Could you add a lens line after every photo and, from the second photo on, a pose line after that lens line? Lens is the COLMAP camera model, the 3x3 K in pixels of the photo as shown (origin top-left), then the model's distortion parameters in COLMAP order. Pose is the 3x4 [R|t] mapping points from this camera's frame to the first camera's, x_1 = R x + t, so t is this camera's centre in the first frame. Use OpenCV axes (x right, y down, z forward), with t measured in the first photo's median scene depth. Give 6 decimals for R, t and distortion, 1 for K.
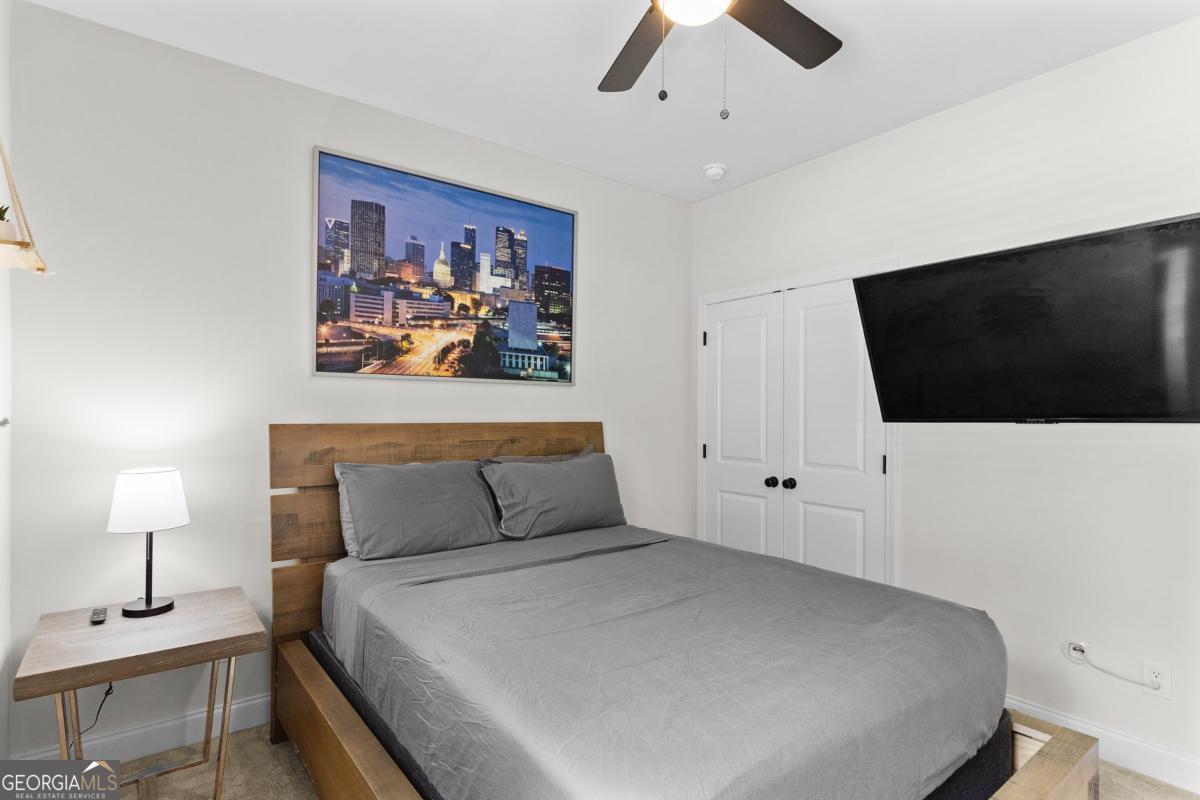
lens RADIAL K [[606.0, 0, 585.7], [0, 606.0, 418.8], [0, 0, 1]] dist [-0.010125, -0.000503]
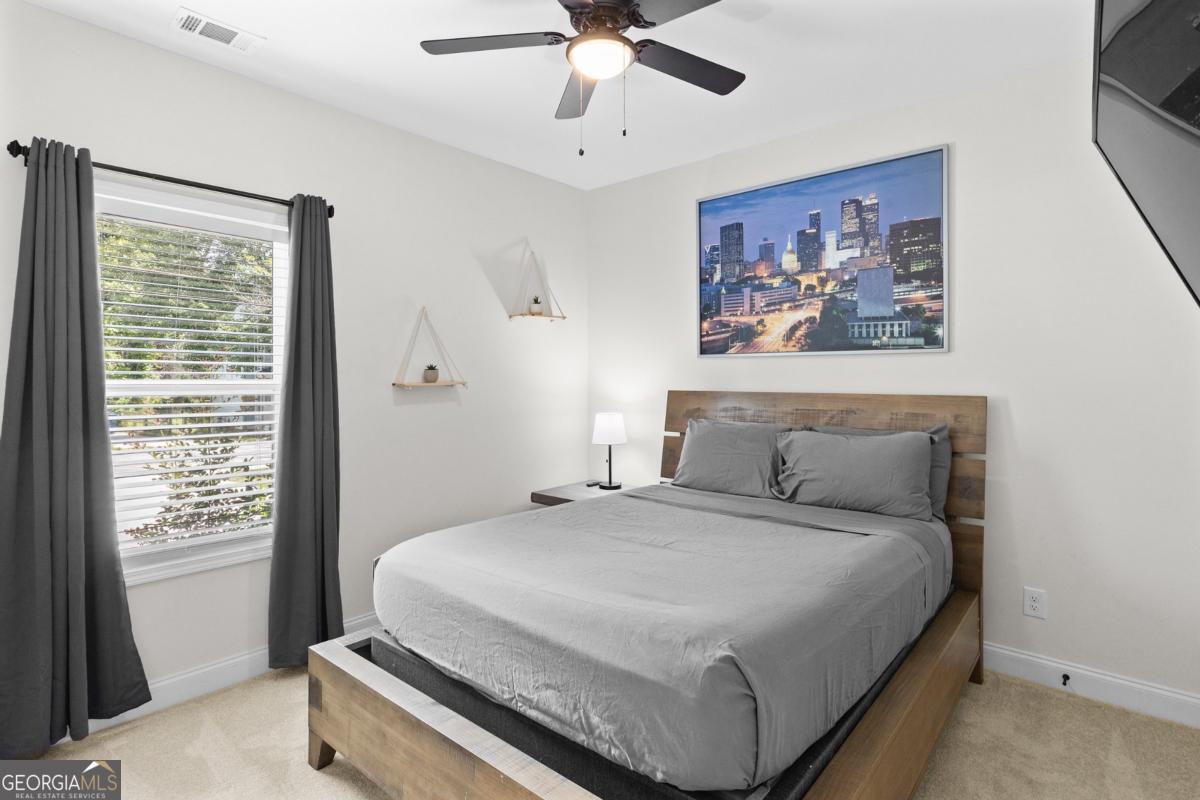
lens RADIAL K [[606.0, 0, 599.5], [0, 606.0, 381.0], [0, 0, 1]] dist [-0.010125, -0.000503]
pose [[0.192792, -0.002445, -0.981237, 0.806152], [-0.014131, 0.999886, -0.005268, -0.003701], [0.981138, 0.014881, 0.192736, 0.425029]]
